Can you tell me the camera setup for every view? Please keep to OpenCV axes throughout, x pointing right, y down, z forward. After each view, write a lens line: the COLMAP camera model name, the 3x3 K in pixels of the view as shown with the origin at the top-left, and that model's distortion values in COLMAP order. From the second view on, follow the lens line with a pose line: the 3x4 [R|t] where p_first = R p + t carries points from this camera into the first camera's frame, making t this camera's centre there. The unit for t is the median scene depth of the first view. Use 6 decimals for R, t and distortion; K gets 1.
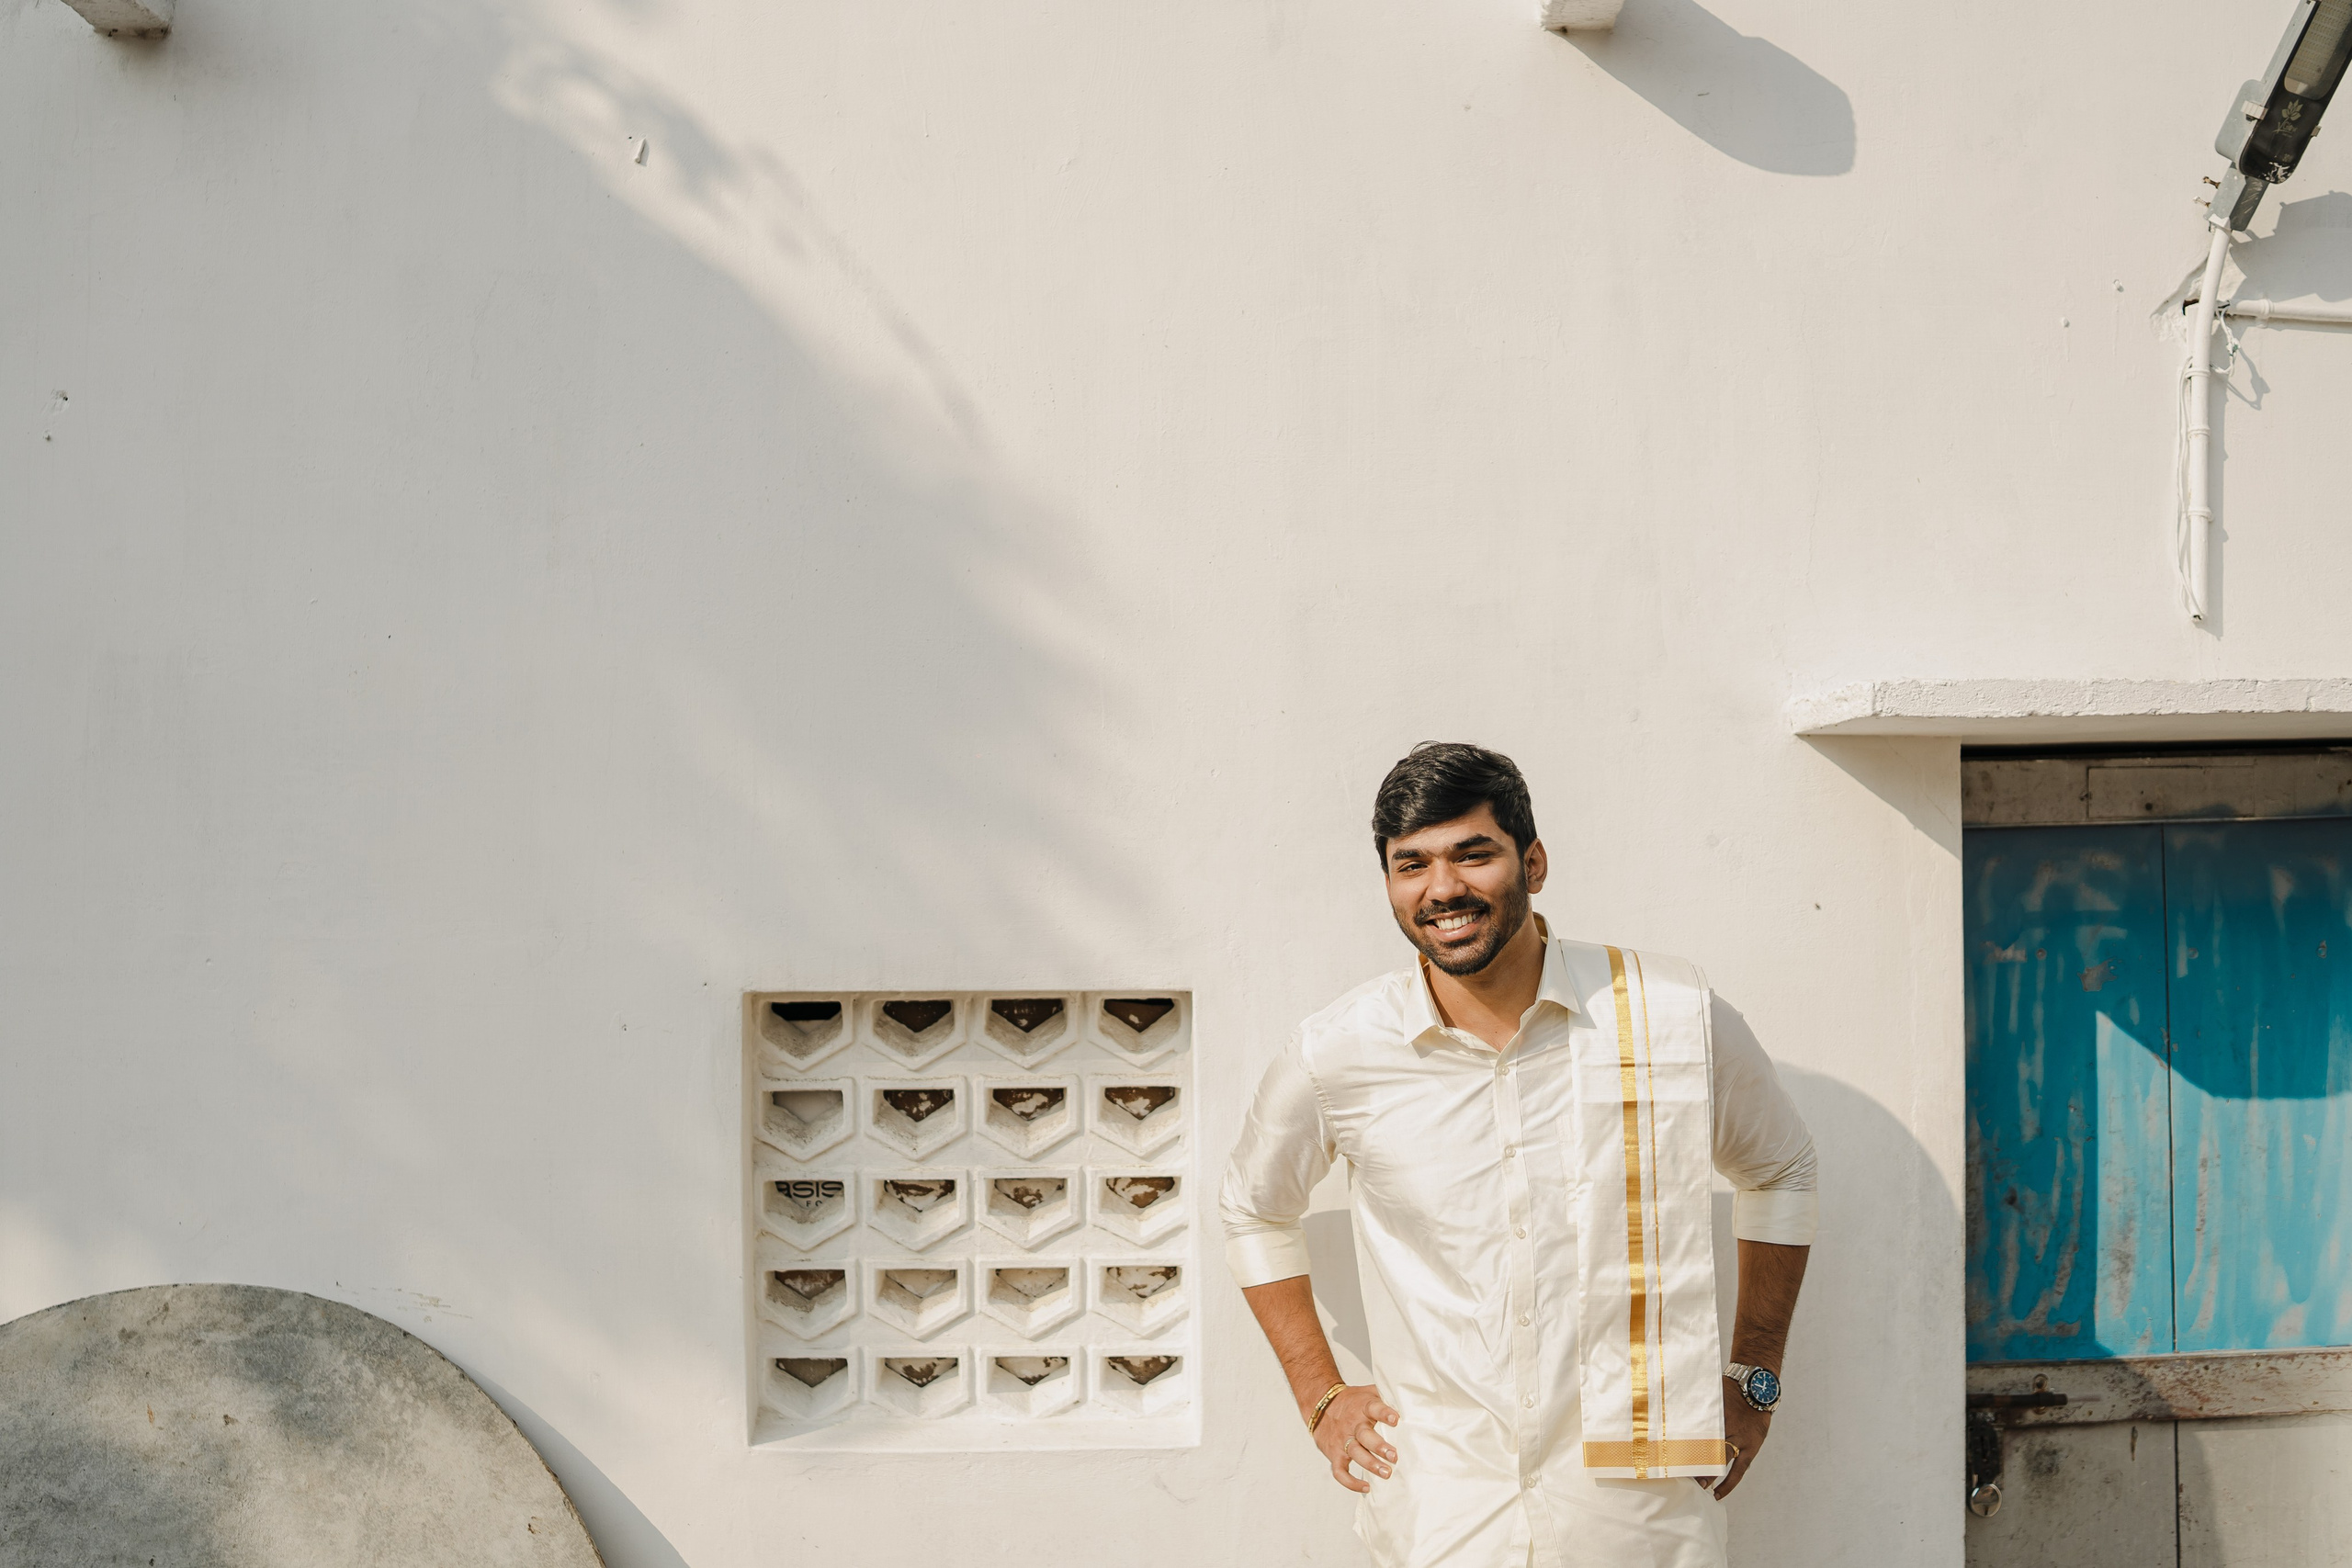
lens RADIAL K [[2259.0, 0, 1183.2], [0, 2259.0, 784.4], [0, 0, 1]] dist [-0.114853, 0.000000]
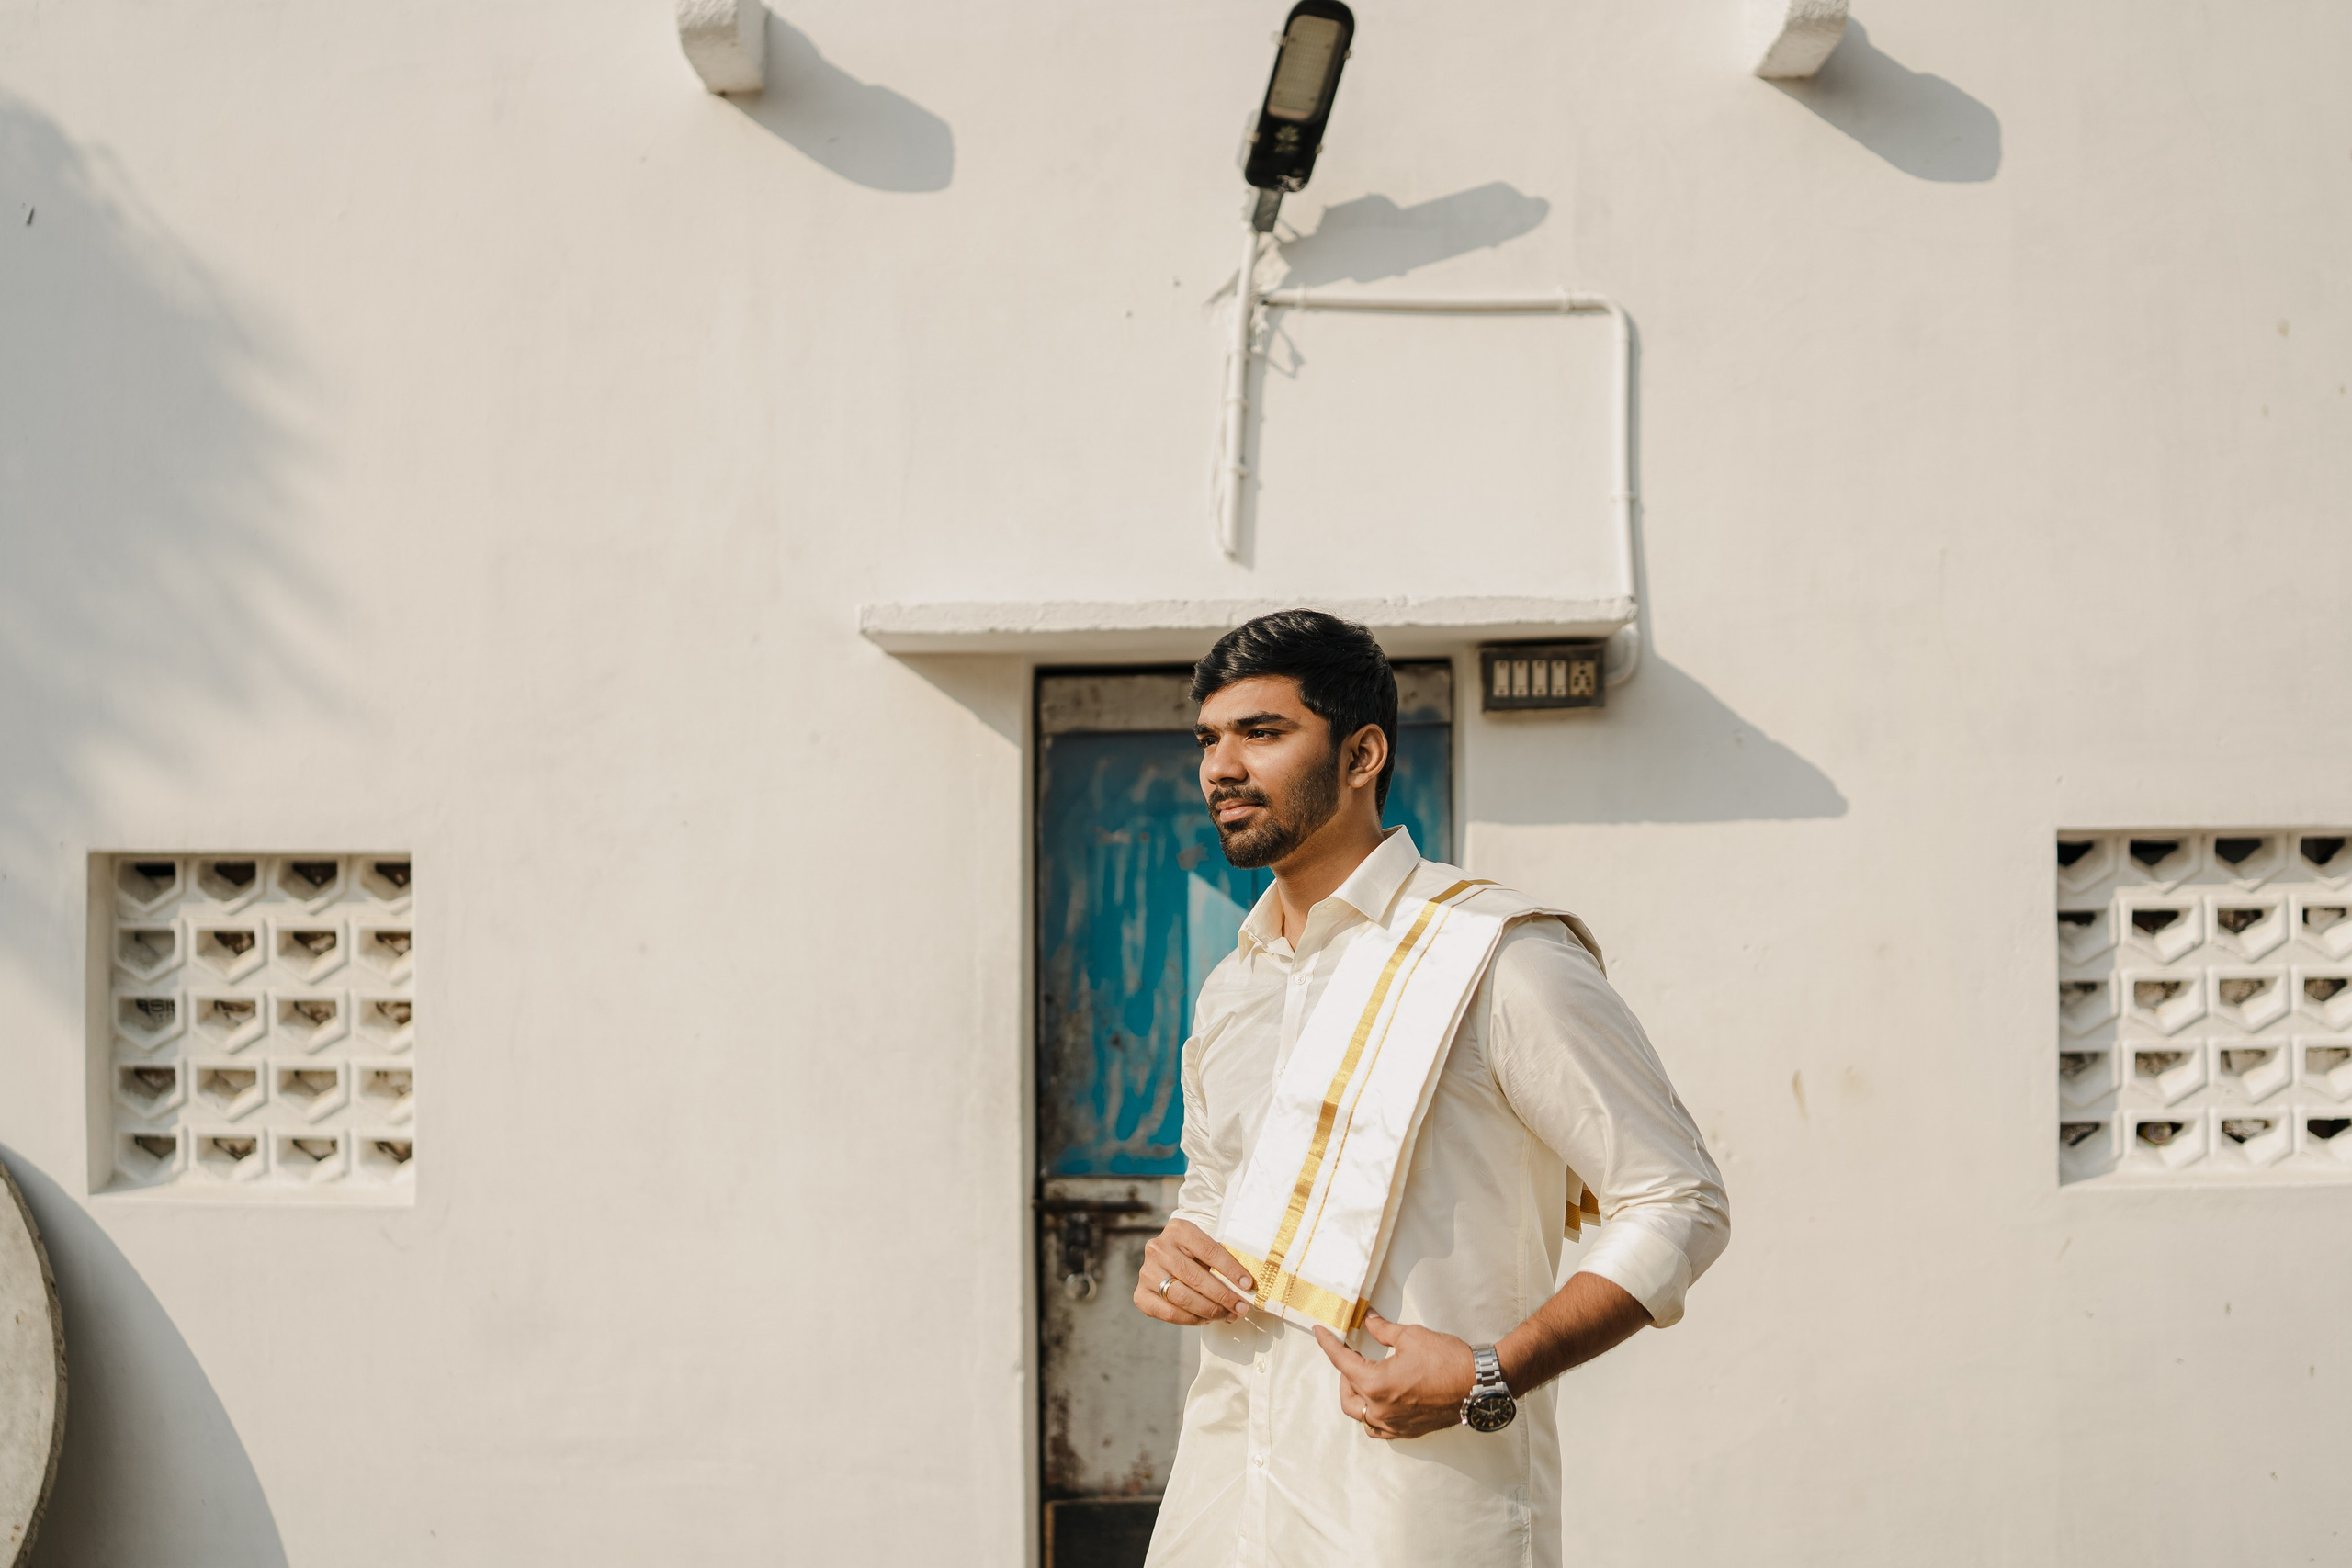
lens RADIAL K [[2259.0, 0, 1167.5], [0, 2259.0, 778.2], [0, 0, 1]] dist [-0.114853, 0.000000]
pose [[0.997231, 0.002985, -0.074301, 0.514715], [-0.002875, 0.999995, 0.001581, 0.044135], [0.074305, -0.001363, 0.997235, -0.233204]]
